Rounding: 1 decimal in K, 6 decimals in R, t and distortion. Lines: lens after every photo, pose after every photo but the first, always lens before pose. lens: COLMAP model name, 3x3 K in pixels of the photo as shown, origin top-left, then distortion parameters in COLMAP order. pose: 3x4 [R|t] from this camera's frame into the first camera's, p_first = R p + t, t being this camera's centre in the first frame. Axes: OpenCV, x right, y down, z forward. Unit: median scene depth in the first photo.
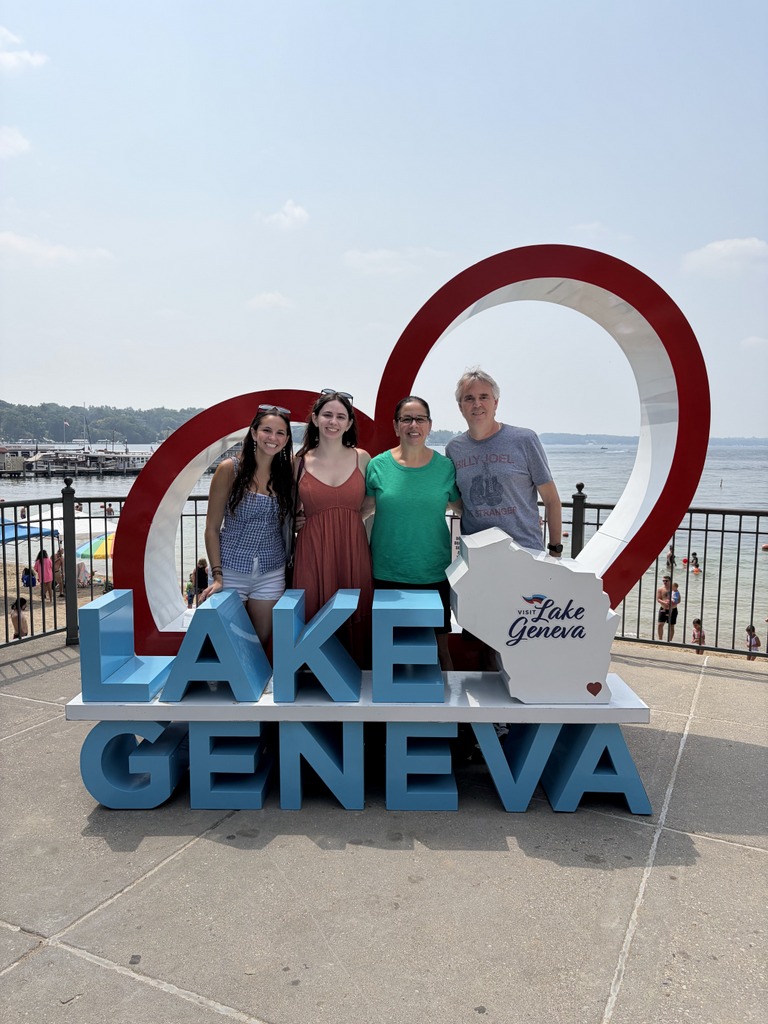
lens RADIAL K [[771.0, 0, 386.5], [0, 771.0, 522.3], [0, 0, 1]] dist [0.042603, -0.053516]
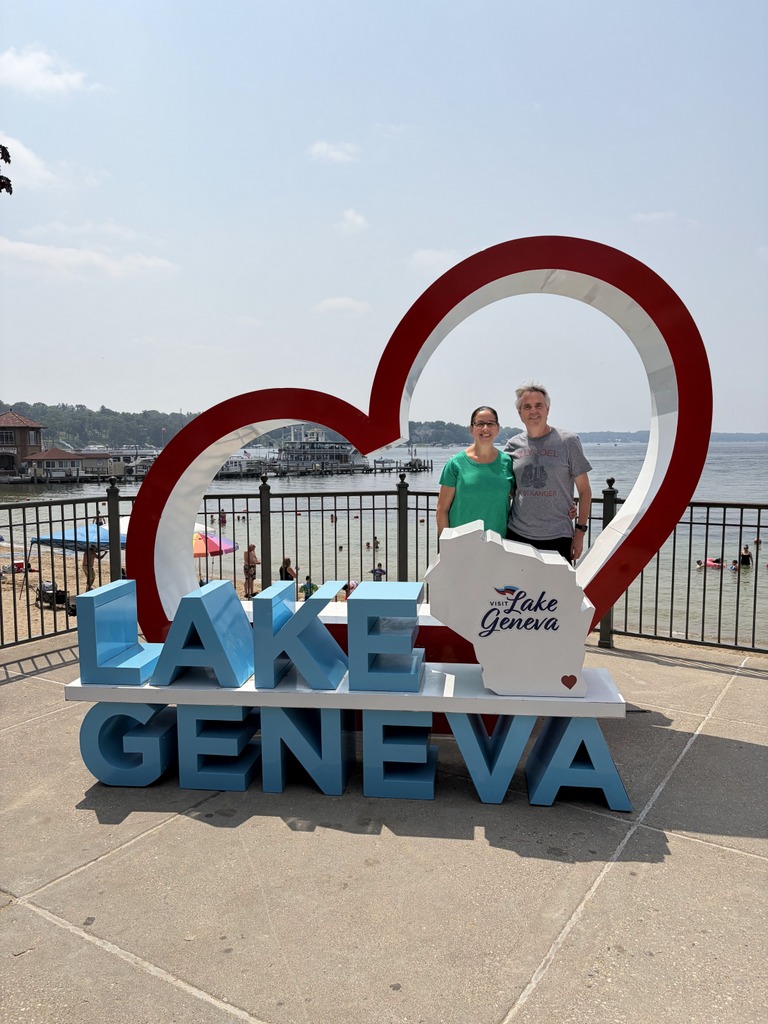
lens RADIAL K [[771.0, 0, 384.6], [0, 771.0, 520.3], [0, 0, 1]] dist [0.042603, -0.053516]
pose [[0.993085, -0.002998, -0.117360, 0.149143], [0.002465, 0.999986, -0.004685, 0.012349], [0.117372, 0.004364, 0.993078, -0.011817]]
